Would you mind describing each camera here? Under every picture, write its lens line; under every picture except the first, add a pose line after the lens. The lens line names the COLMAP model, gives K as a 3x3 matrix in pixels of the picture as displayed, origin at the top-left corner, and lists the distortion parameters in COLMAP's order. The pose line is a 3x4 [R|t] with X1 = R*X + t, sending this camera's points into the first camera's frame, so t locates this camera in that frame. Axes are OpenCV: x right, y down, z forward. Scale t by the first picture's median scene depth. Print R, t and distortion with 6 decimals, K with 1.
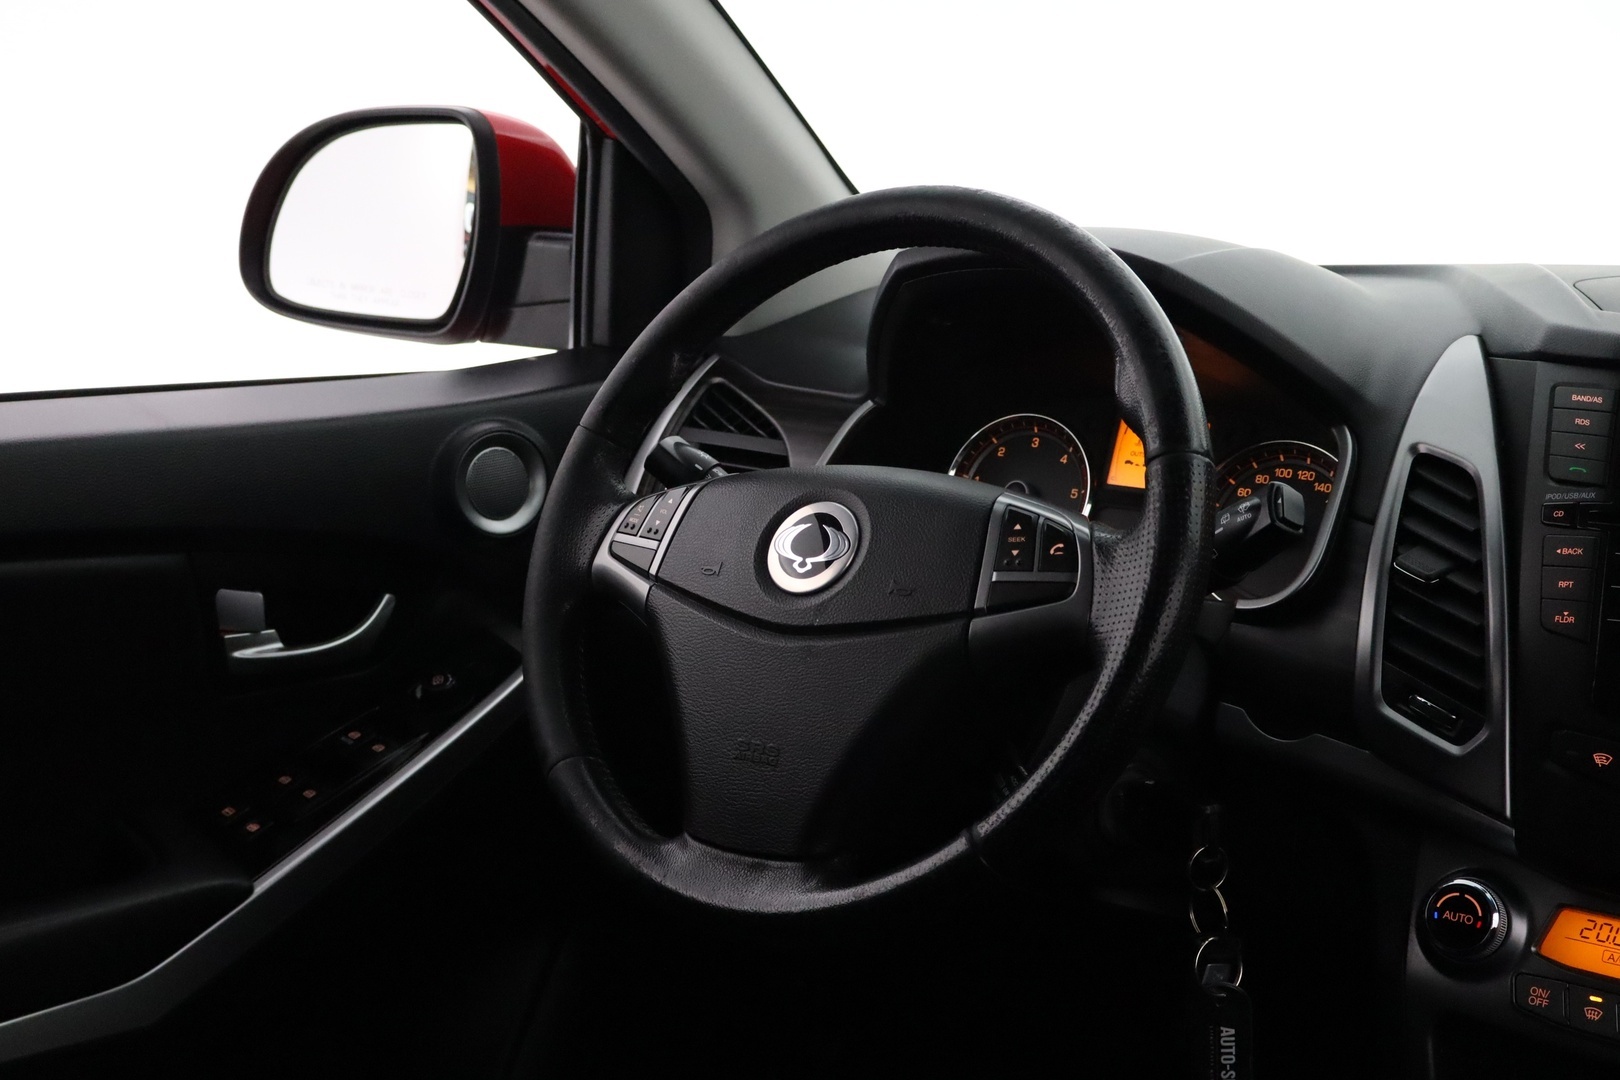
lens RADIAL K [[2026.2, 0, 809.7], [0, 2026.2, 540.6], [0, 0, 1]] dist [0.008462, 0.000000]
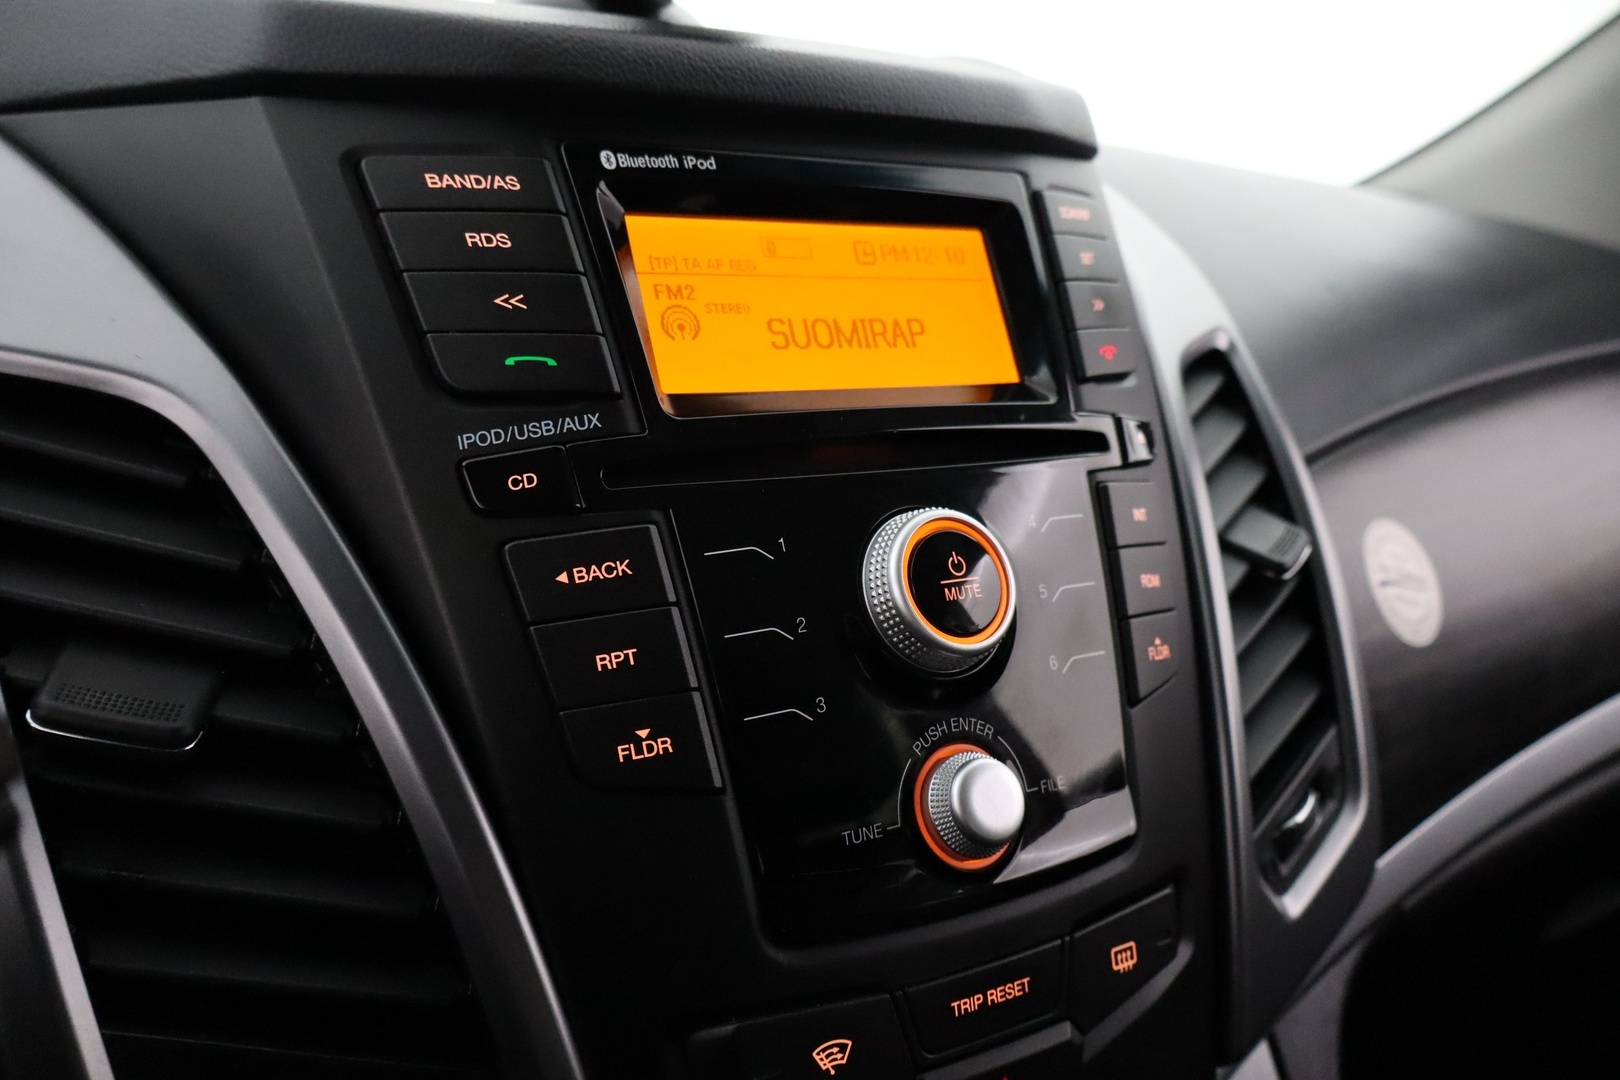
lens RADIAL K [[1405.1, 0, 809.2], [0, 1405.1, 541.9], [0, 0, 1]] dist [-0.000411, 0.000386]
pose [[0.353049, -0.206186, 0.912603, 0.144339], [0.130668, 0.976721, 0.170122, -0.039890], [-0.926435, 0.059187, 0.371773, 0.848995]]
